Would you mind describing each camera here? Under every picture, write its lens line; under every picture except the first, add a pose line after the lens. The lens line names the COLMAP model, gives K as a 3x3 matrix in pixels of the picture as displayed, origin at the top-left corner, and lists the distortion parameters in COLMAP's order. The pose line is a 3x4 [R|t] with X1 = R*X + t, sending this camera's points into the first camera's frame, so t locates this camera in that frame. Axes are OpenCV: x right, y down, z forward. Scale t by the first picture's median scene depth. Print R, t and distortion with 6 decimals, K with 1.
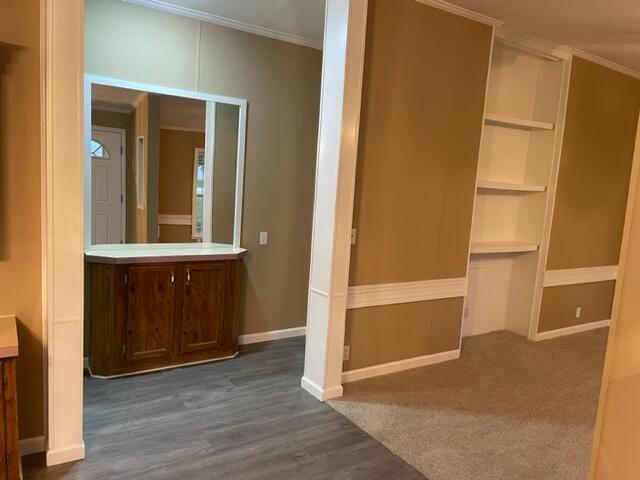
lens RADIAL K [[486.7, 0, 319.6], [0, 486.7, 236.7], [0, 0, 1]] dist [0.036415, -0.008447]
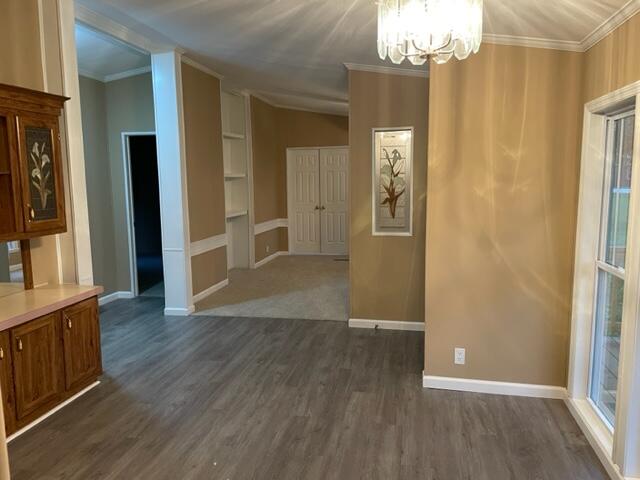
lens RADIAL K [[486.7, 0, 319.9], [0, 486.7, 240.3], [0, 0, 1]] dist [0.036415, -0.008447]
pose [[0.701014, -0.160776, 0.694788, -0.633441], [0.140907, 0.986275, 0.086058, 0.012588], [-0.699089, 0.037573, 0.714047, -0.381961]]
